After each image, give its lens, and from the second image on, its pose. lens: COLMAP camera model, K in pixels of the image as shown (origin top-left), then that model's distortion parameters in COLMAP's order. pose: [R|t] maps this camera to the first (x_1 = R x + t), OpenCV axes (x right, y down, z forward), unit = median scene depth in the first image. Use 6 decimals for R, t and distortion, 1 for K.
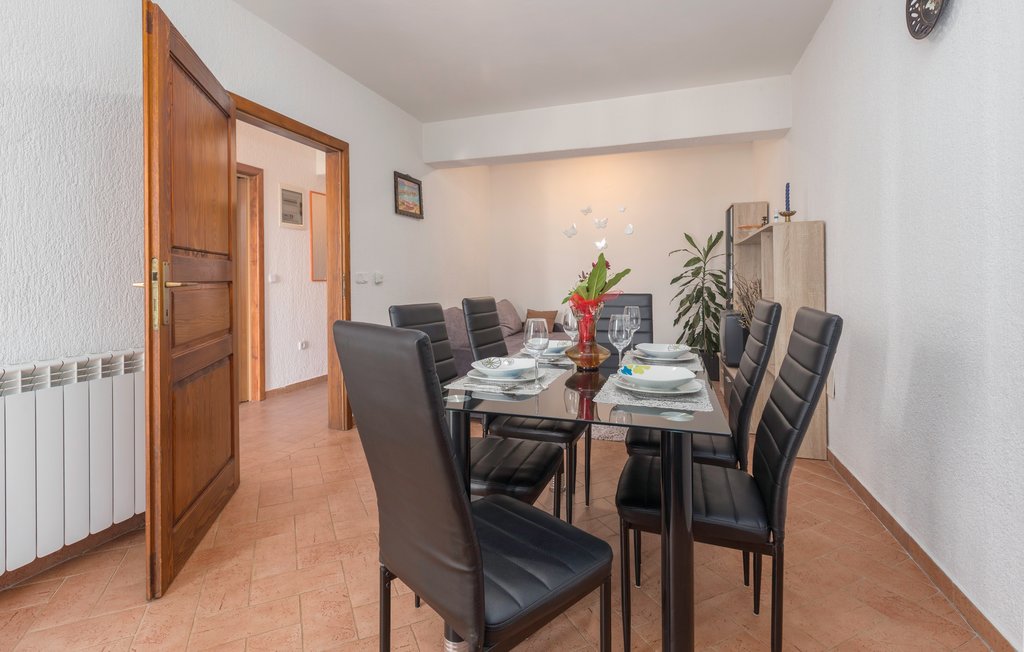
lens RADIAL K [[469.7, 0, 512.7], [0, 469.7, 283.2], [0, 0, 1]] dist [0.001436, 0.000048]
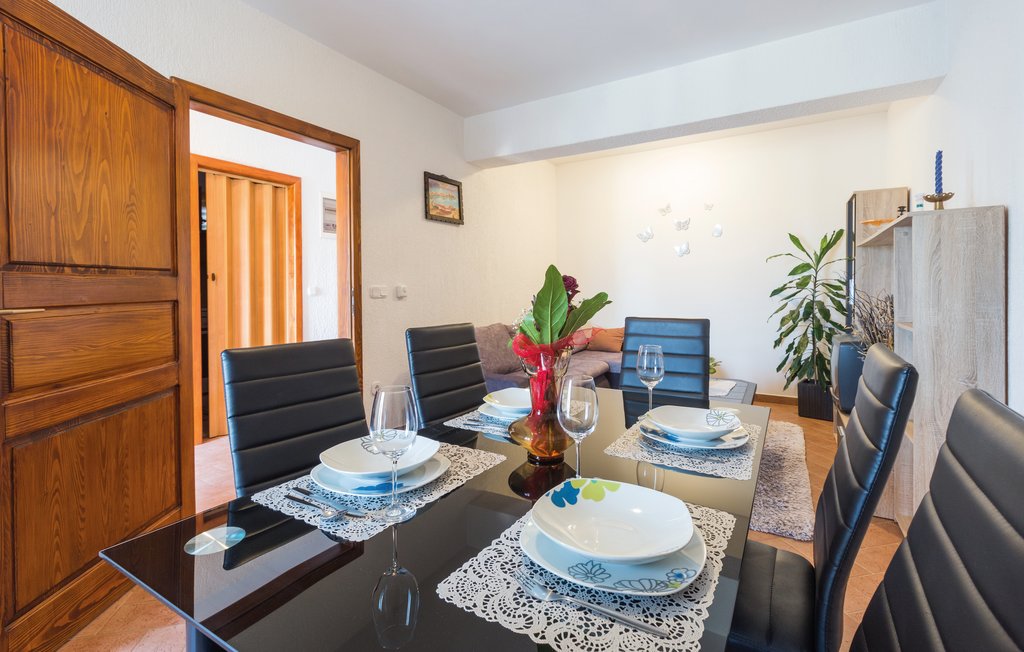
lens RADIAL K [[468.0, 0, 510.1], [0, 468.0, 298.0], [0, 0, 1]] dist [-0.001586, -0.000453]
pose [[0.977214, 0.003481, -0.212228, 0.089449], [-0.000080, 0.999872, 0.016029, -0.011544], [0.212257, -0.015647, 0.977089, 0.150003]]
